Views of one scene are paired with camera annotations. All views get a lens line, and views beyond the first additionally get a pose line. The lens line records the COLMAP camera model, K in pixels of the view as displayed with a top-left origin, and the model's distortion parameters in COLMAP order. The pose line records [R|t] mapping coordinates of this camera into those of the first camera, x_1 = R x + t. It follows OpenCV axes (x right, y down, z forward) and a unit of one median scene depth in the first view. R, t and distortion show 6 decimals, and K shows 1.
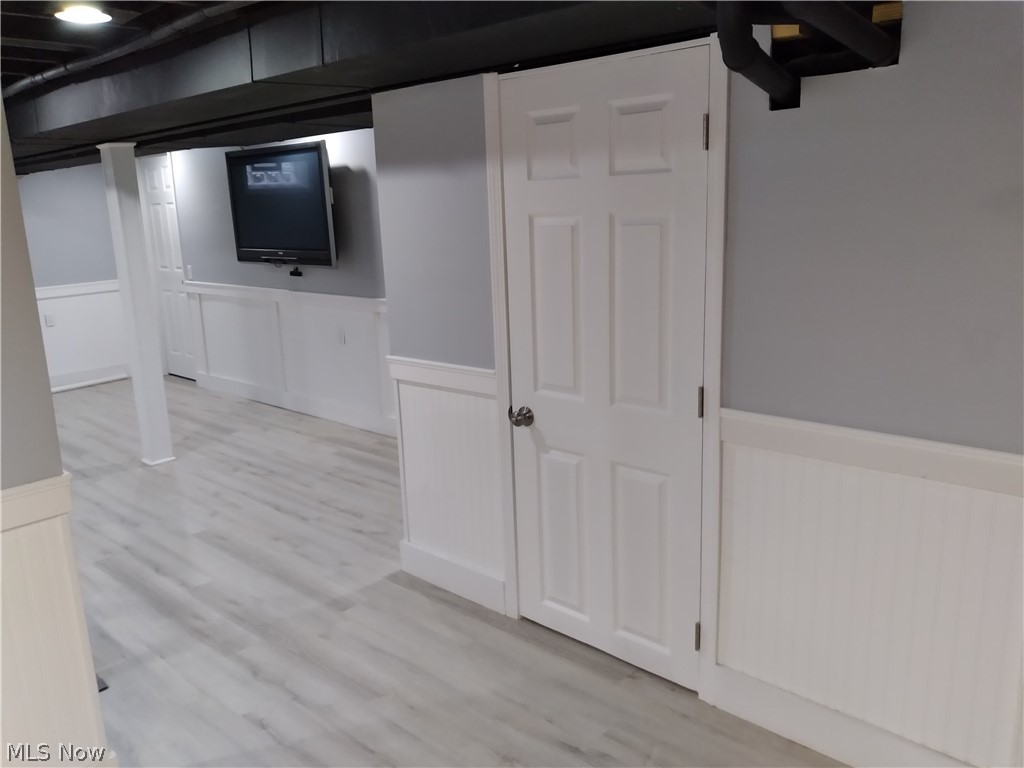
lens RADIAL K [[812.7, 0, 512.0], [0, 812.7, 384.0], [0, 0, 1]] dist [-0.005511, -0.004545]
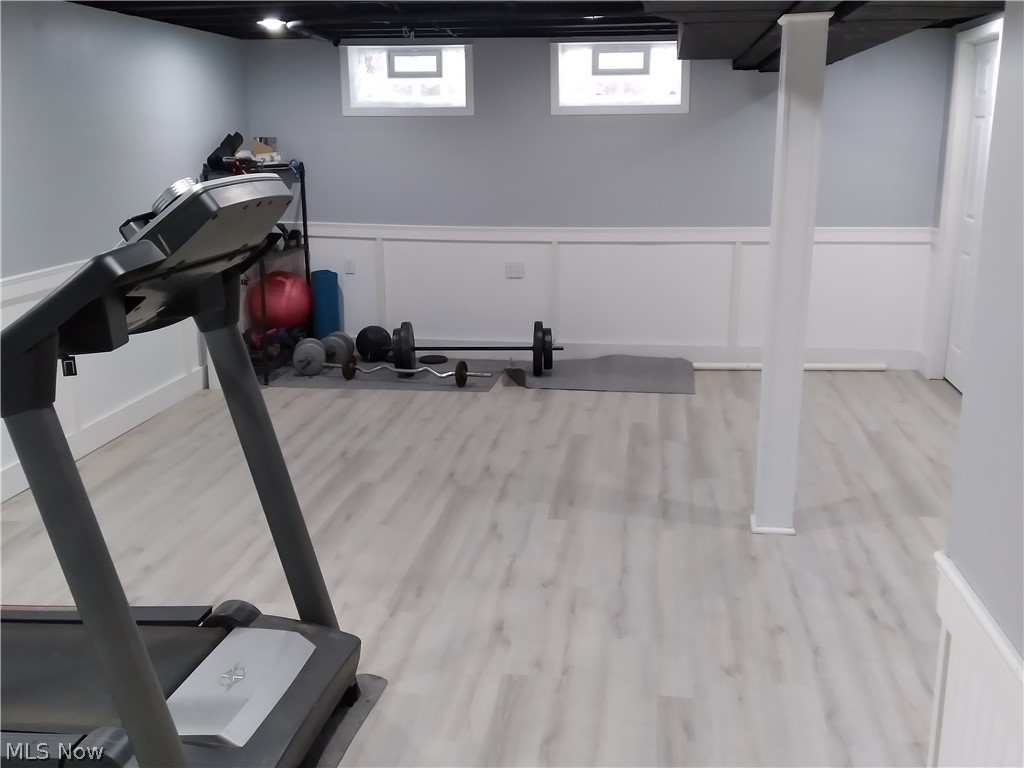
lens RADIAL K [[1028.4, 0, 512.0], [0, 1028.4, 384.0], [0, 0, 1]] dist [-0.005182, -0.009739]
pose [[0.566089, 0.245454, -0.786954, 0.054422], [-0.211201, 0.965963, 0.149362, -0.092832], [0.796830, 0.081653, 0.598661, 0.365038]]
